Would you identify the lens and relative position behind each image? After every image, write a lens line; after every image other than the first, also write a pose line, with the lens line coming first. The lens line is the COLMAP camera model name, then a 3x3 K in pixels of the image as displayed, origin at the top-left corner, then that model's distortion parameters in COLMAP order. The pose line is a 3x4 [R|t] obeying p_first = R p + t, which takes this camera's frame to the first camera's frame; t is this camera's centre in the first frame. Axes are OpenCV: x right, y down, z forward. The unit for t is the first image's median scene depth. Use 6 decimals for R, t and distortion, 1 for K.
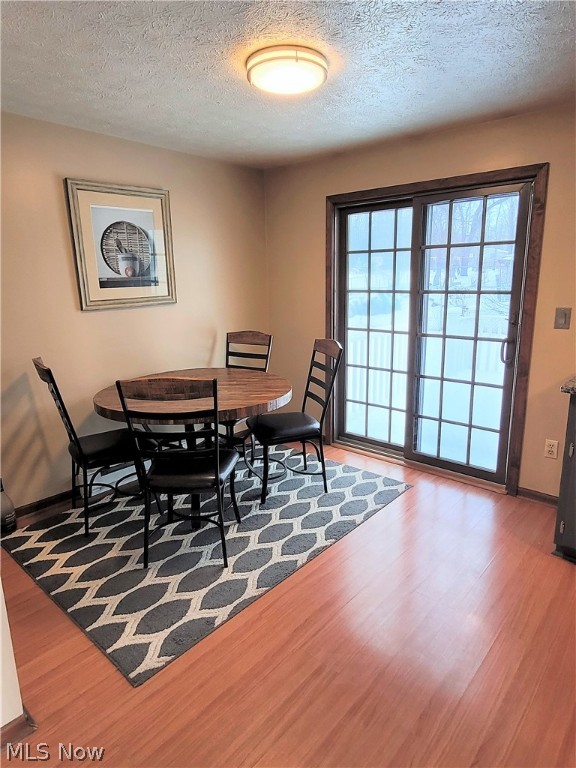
lens RADIAL K [[460.2, 0, 288.0], [0, 460.2, 384.0], [0, 0, 1]] dist [0.002796, 0.002085]
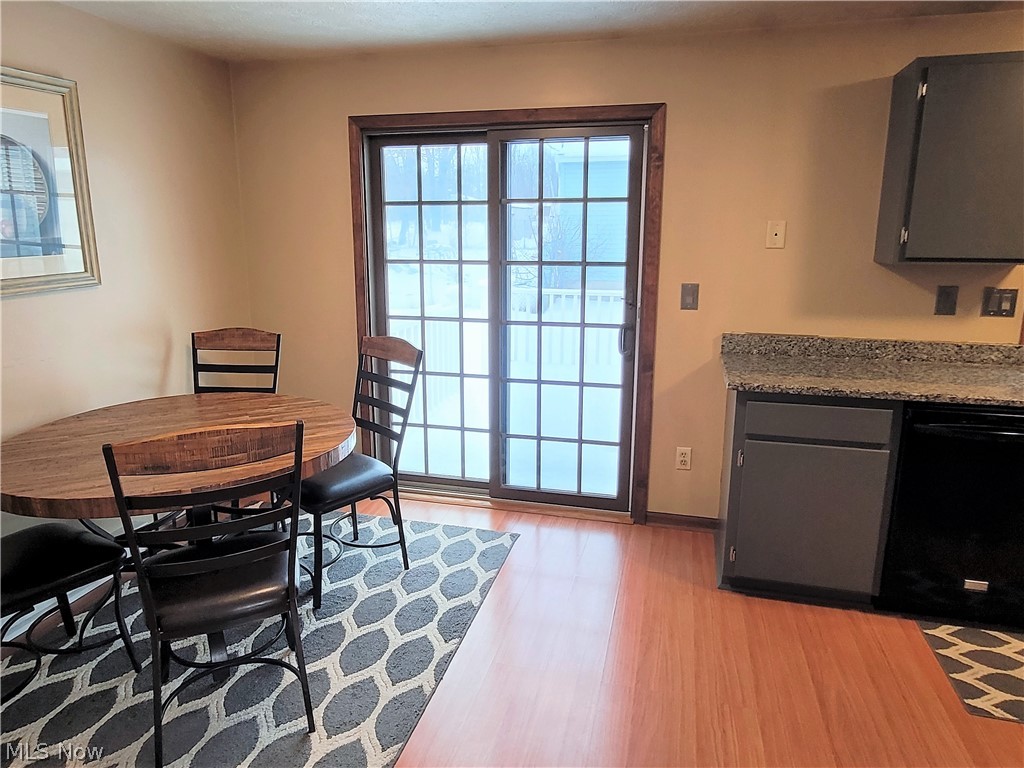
lens RADIAL K [[662.6, 0, 512.0], [0, 662.6, 384.0], [0, 0, 1]] dist [-0.000106, 0.003414]
pose [[0.896772, -0.084502, 0.434348, -0.164985], [0.086606, 0.996130, 0.014987, -0.027613], [-0.433934, 0.024177, 0.900620, 0.073717]]
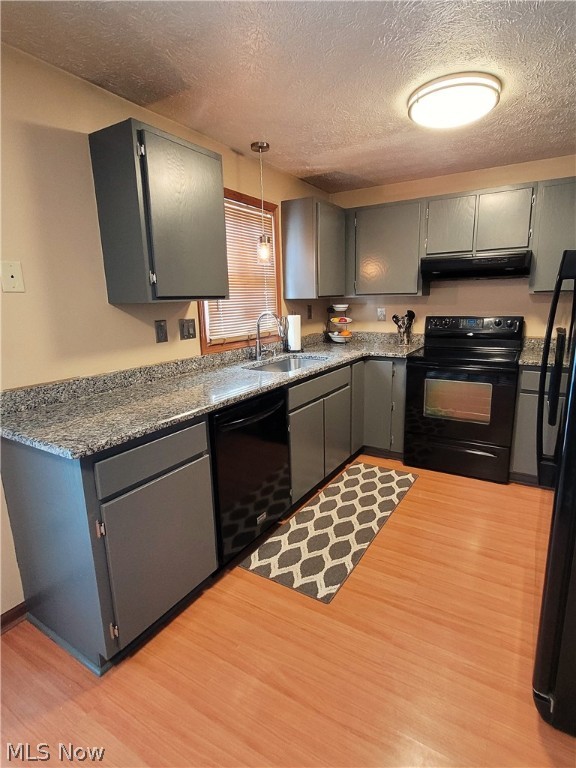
lens RADIAL K [[394.9, 0, 298.9], [0, 394.9, 380.6], [0, 0, 1]] dist [0.001841, 0.000620]
pose [[-0.178093, -0.185879, 0.966298, 0.005253], [0.243074, 0.943254, 0.226246, -0.086919], [-0.953519, 0.275175, -0.122804, 0.463722]]
